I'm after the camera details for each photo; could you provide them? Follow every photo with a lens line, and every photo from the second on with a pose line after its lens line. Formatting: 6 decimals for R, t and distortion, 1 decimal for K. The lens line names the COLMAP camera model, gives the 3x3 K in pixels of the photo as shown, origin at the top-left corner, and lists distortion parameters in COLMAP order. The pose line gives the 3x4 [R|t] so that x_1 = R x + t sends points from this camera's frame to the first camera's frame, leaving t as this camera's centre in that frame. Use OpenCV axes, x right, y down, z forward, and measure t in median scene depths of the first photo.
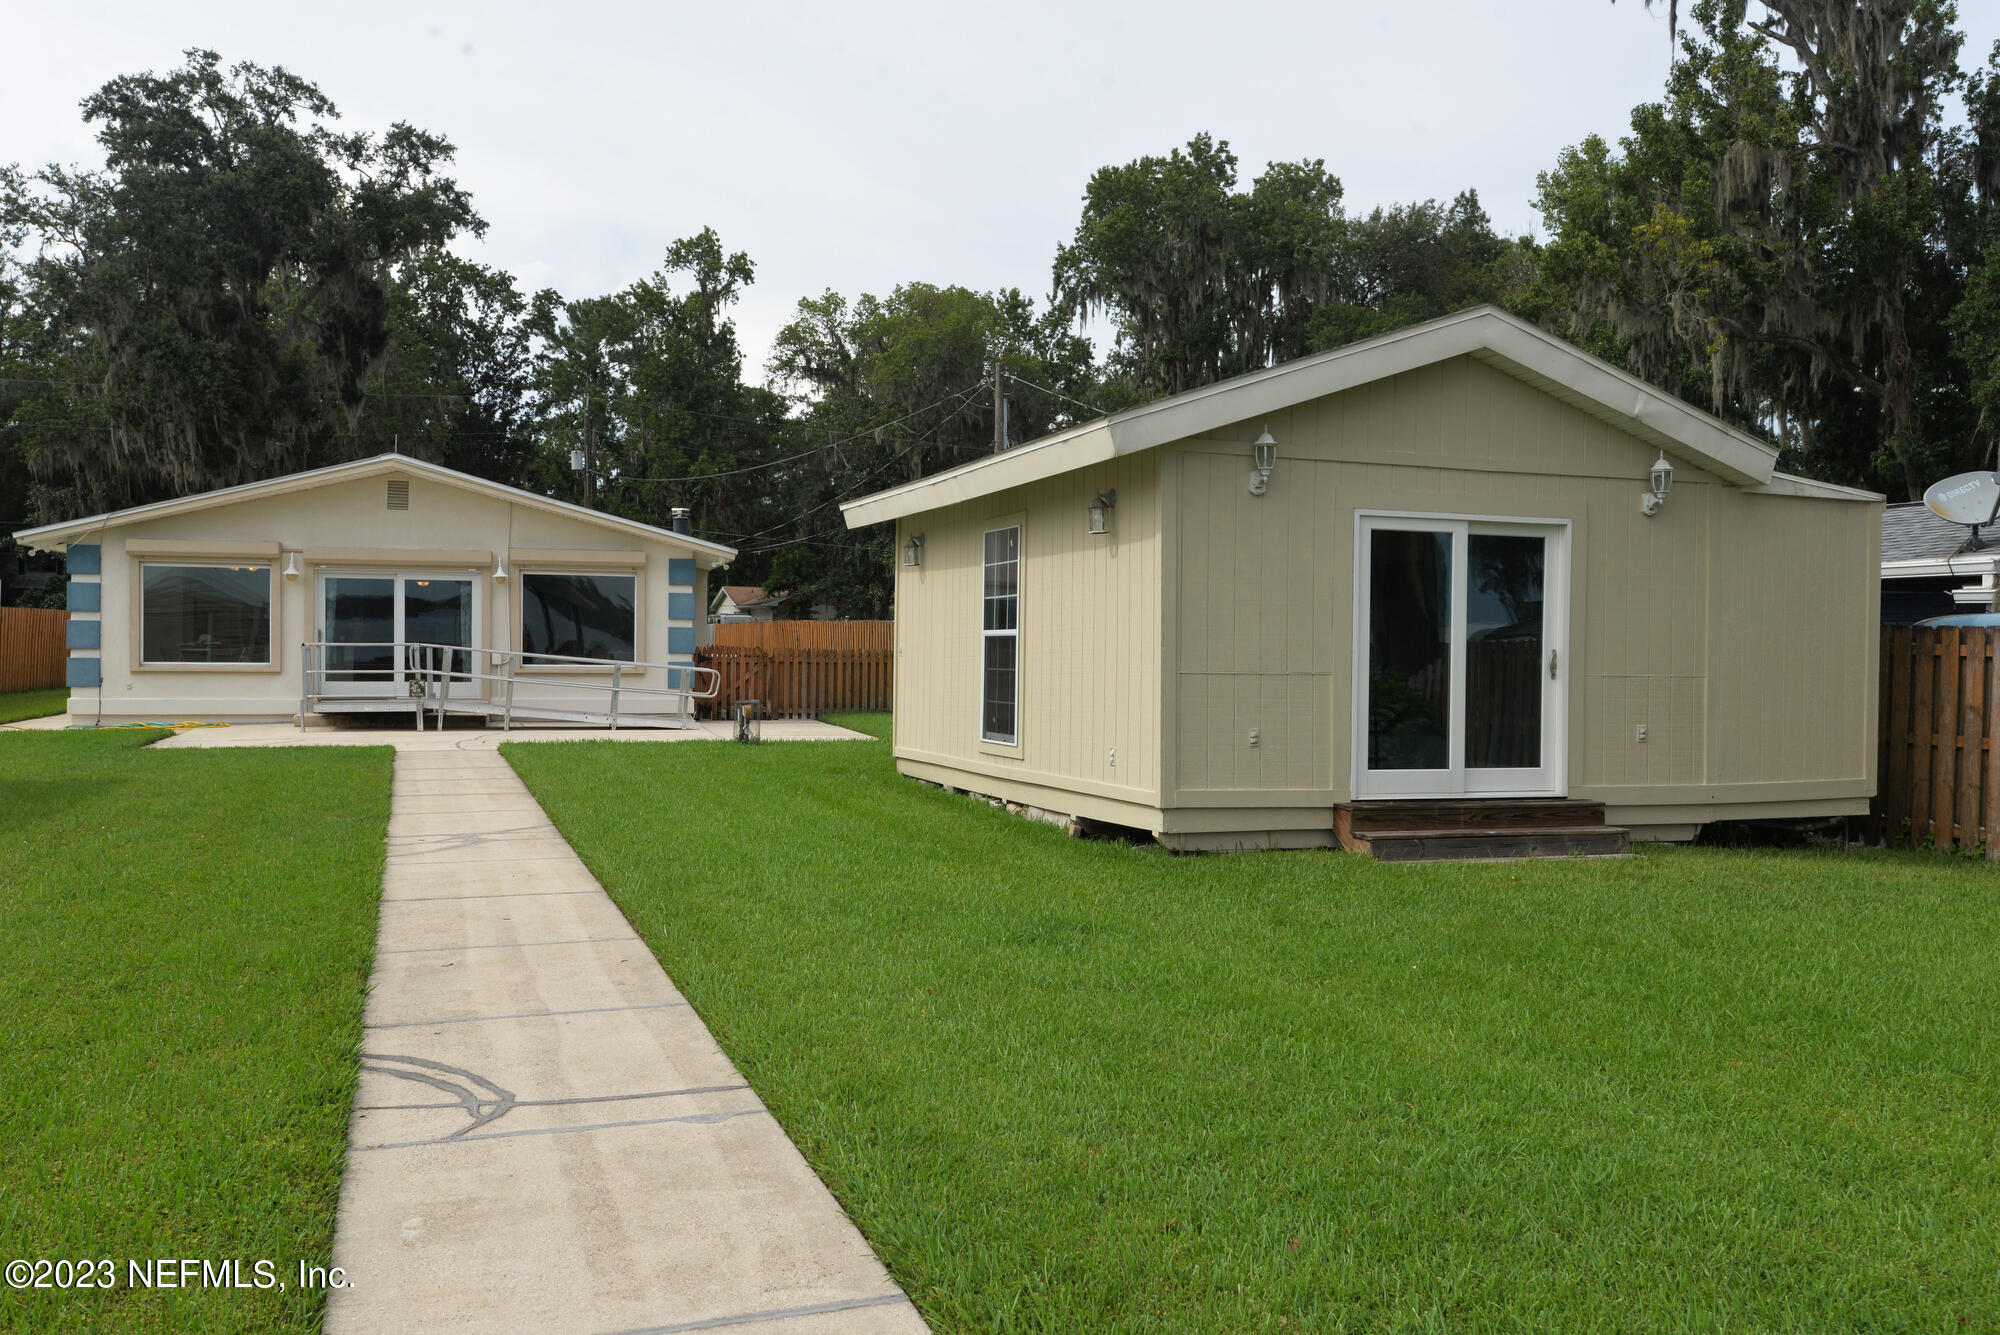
lens RADIAL K [[1680.4, 0, 981.7], [0, 1680.4, 674.8], [0, 0, 1]] dist [0.034310, -0.005944]
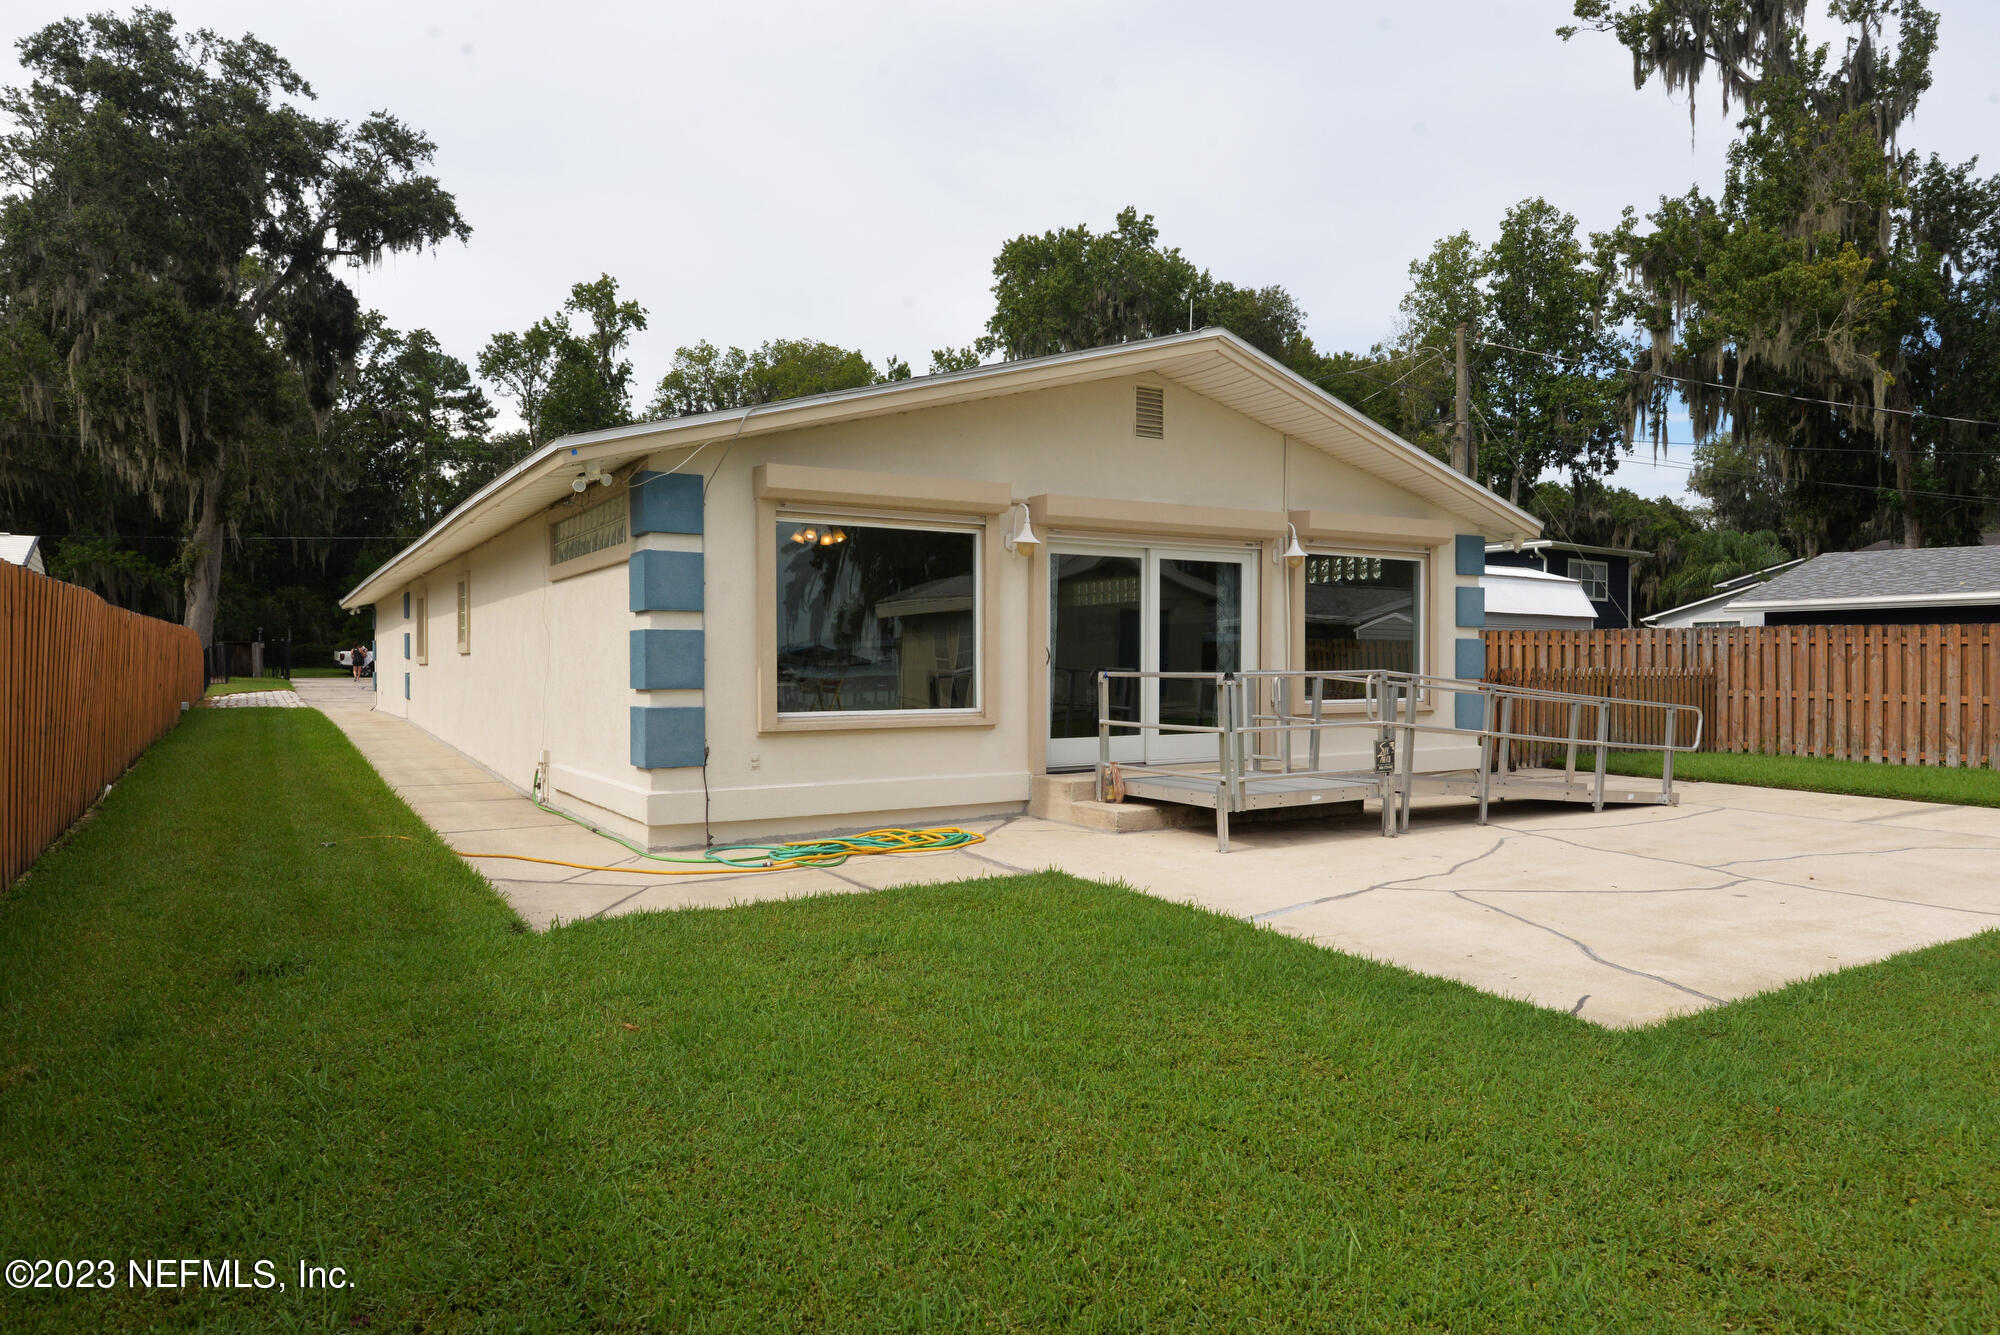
lens RADIAL K [[1245.5, 0, 990.7], [0, 1245.5, 670.1], [0, 0, 1]] dist [-0.006448, -0.009476]
pose [[0.962010, -0.011866, 0.272757, -0.229442], [0.013873, 0.999889, -0.005433, -0.007484], [-0.272662, 0.009010, 0.962068, 0.269689]]
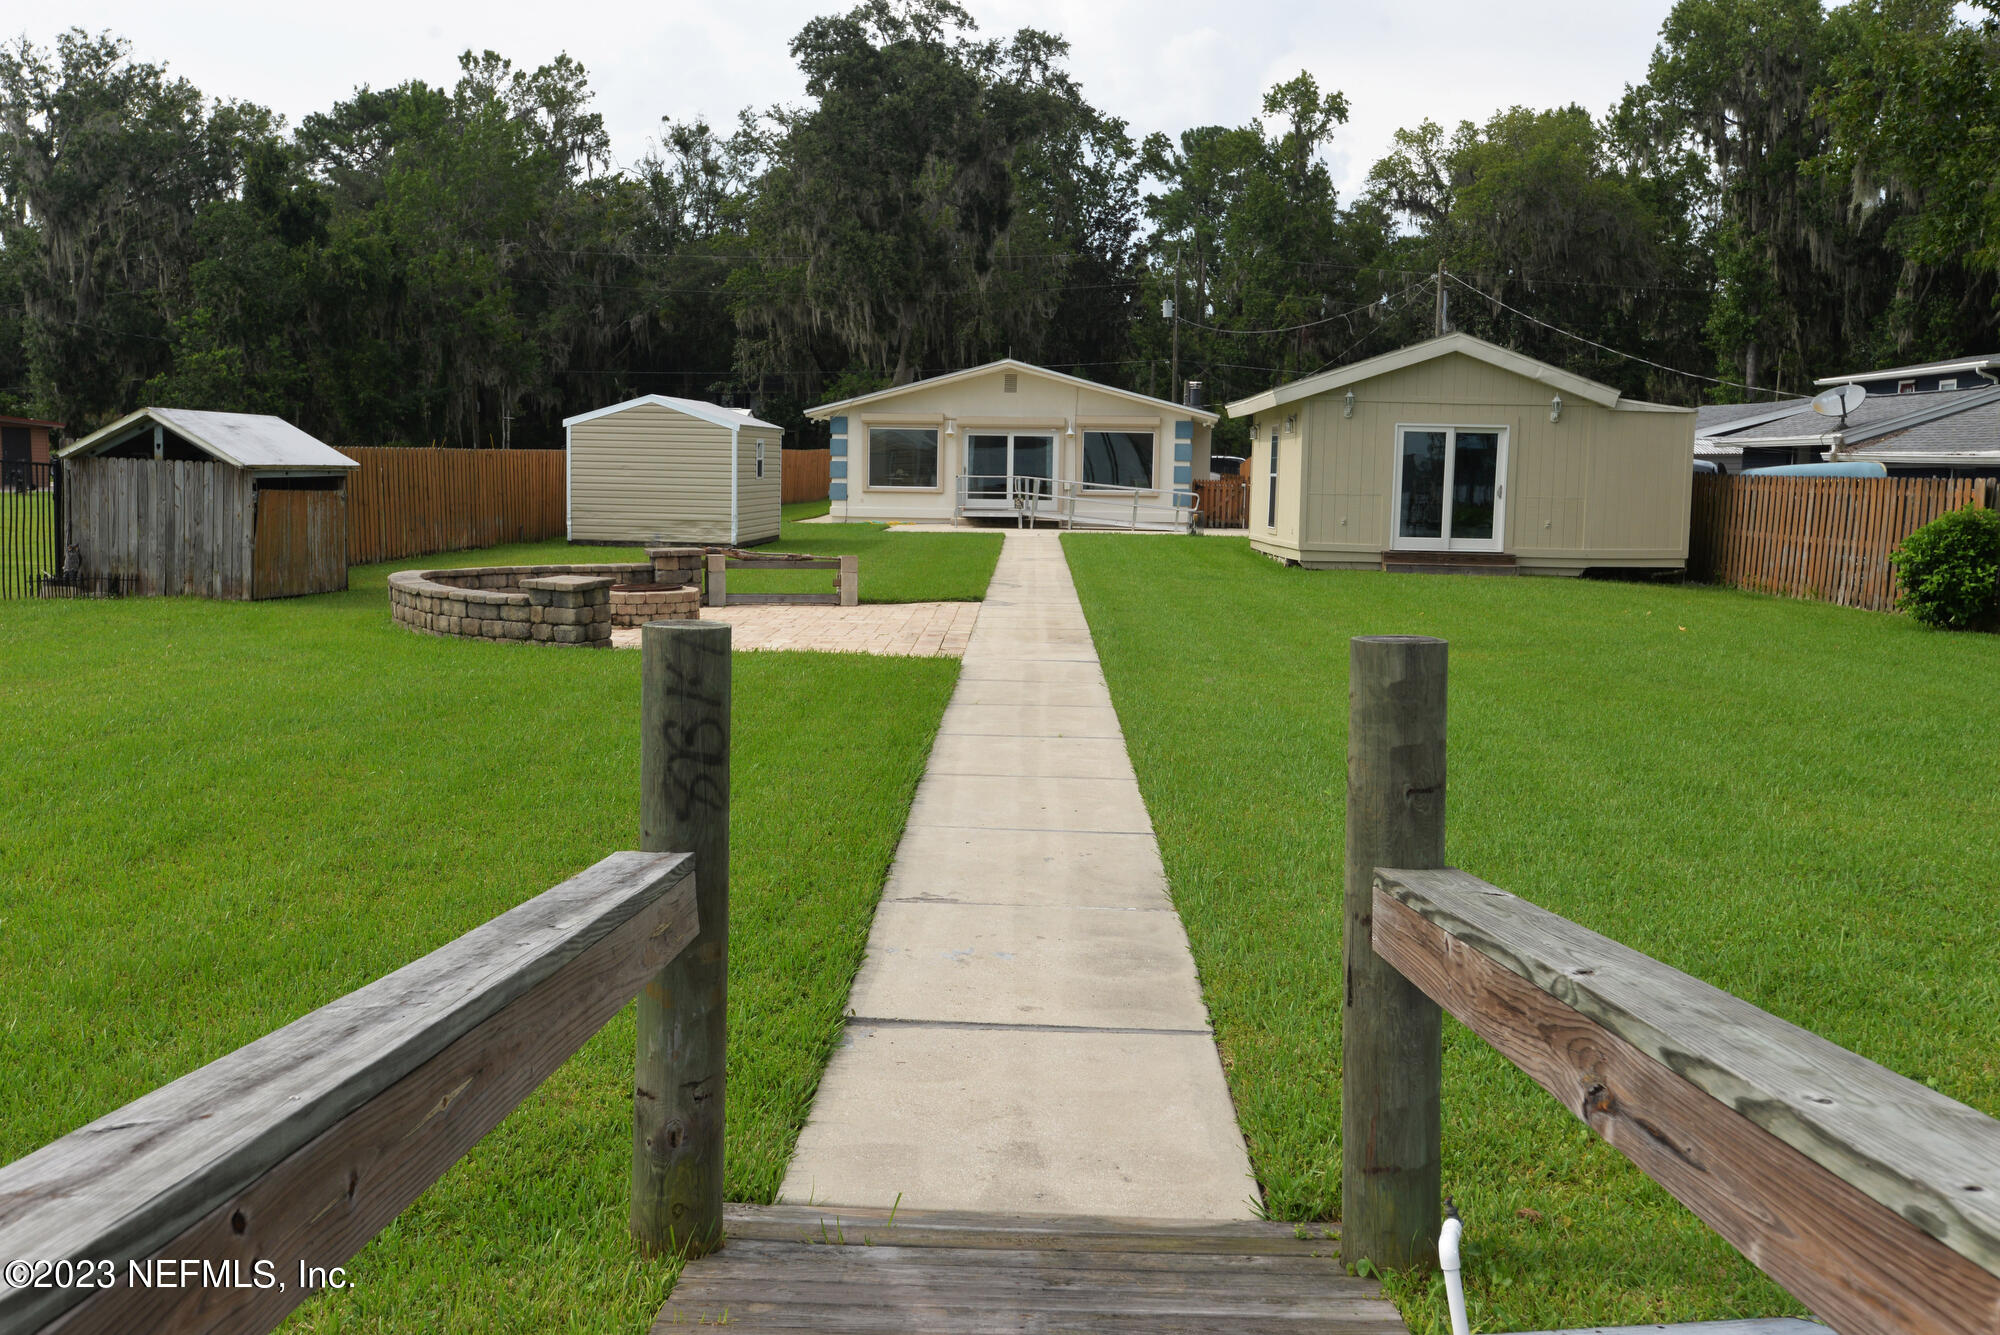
lens RADIAL K [[1909.2, 0, 969.0], [0, 1909.2, 676.0], [0, 0, 1]] dist [0.053448, 0.000000]
pose [[0.935683, 0.043943, -0.350095, 0.119933], [-0.012840, 0.995798, 0.090673, 0.003199], [0.352608, -0.080346, 0.932315, -0.330310]]
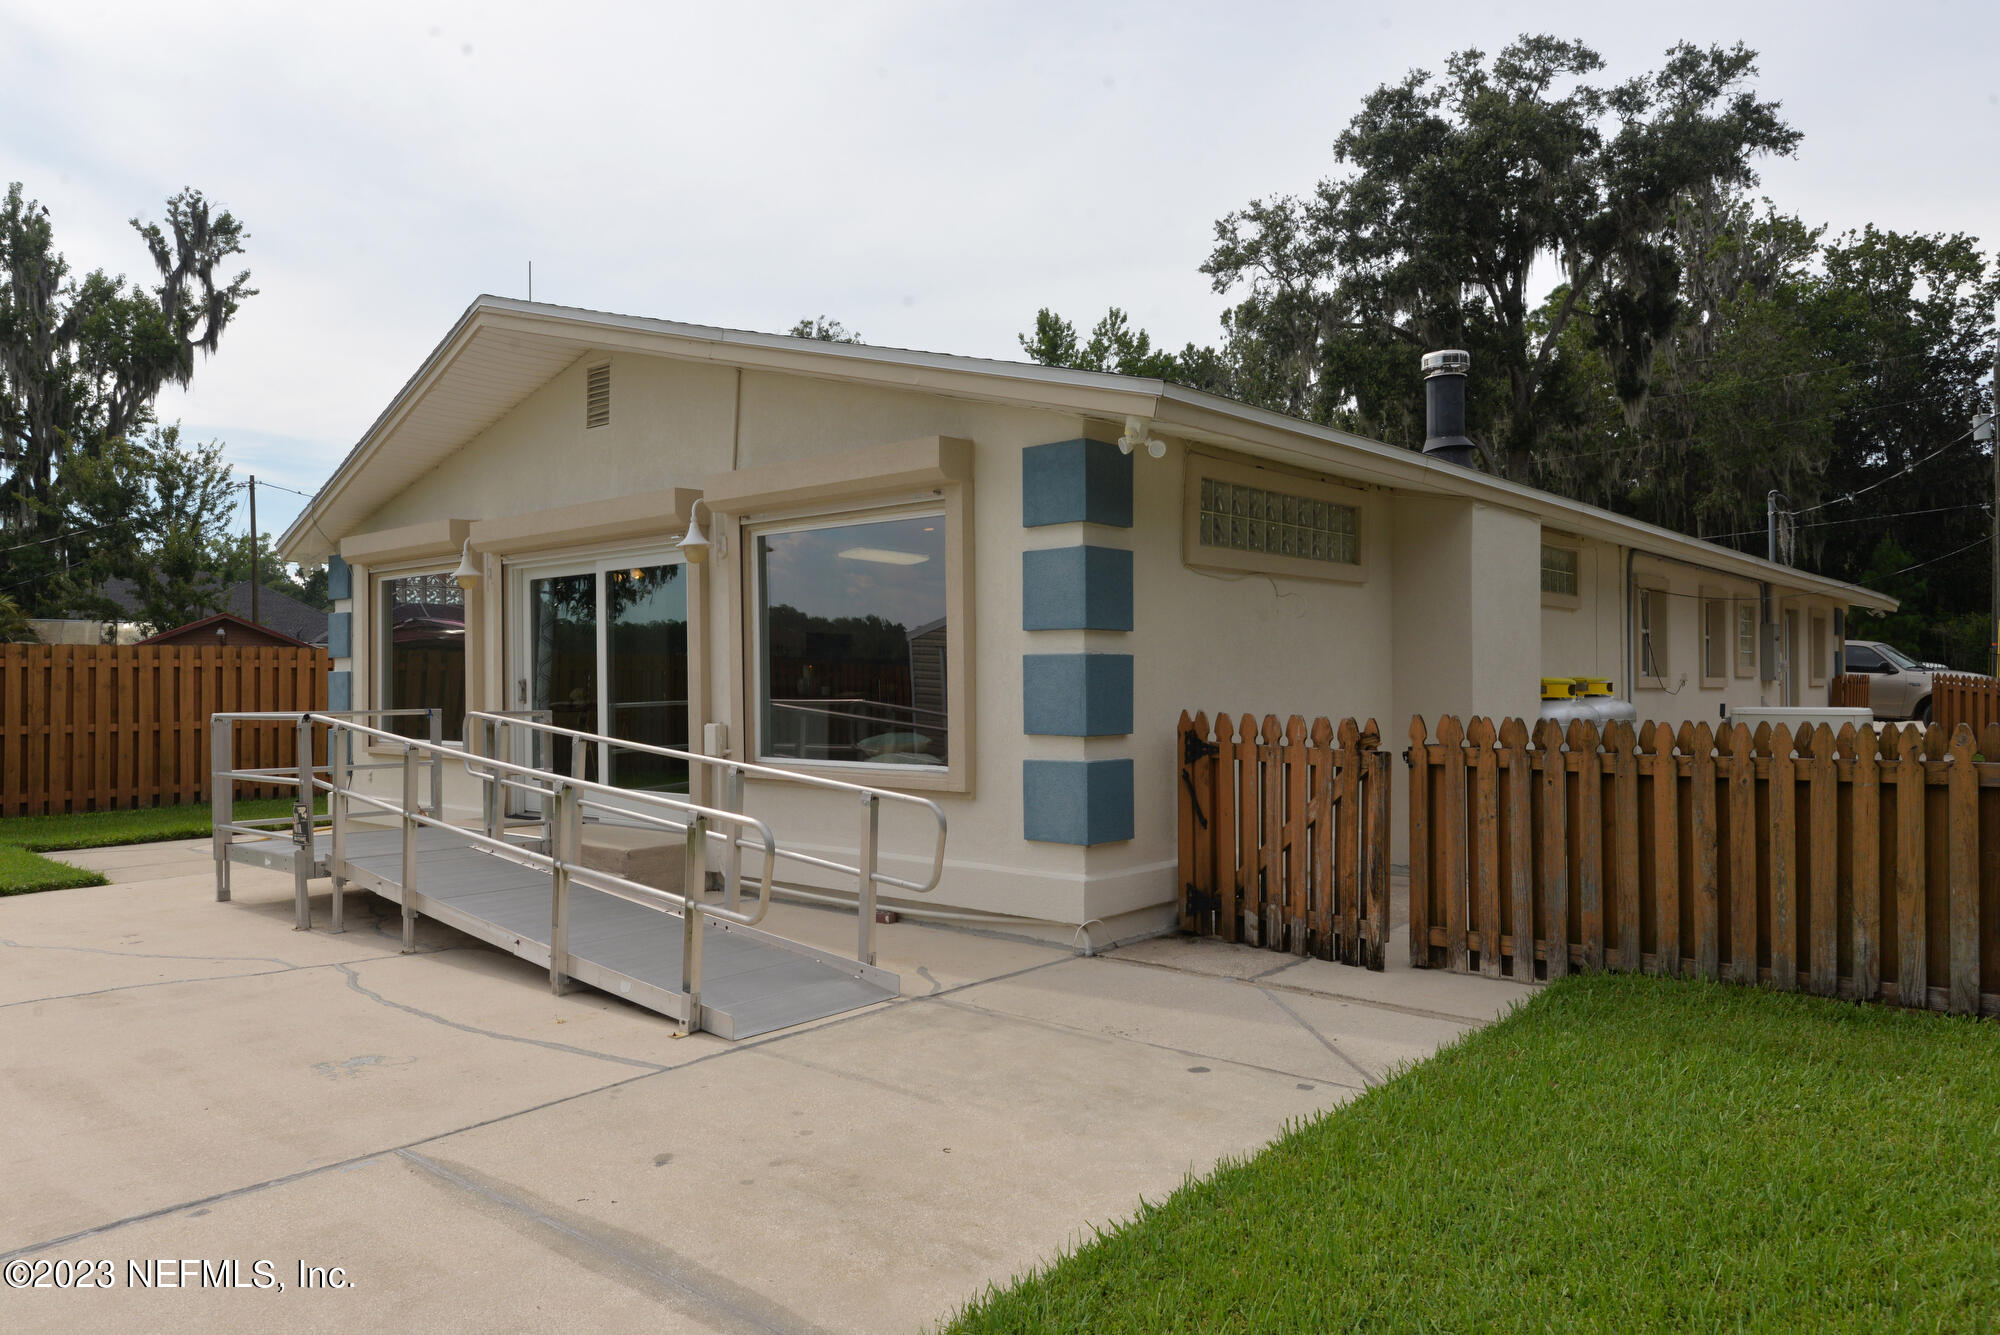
lens RADIAL K [[1373.5, 0, 996.9], [0, 1373.5, 668.8], [0, 0, 1]] dist [0.006327, -0.001325]
pose [[0.565294, -0.025175, -0.824505, 0.013656], [0.004517, 0.999614, -0.027425, -0.008689], [0.824877, 0.011778, 0.565189, 0.389651]]
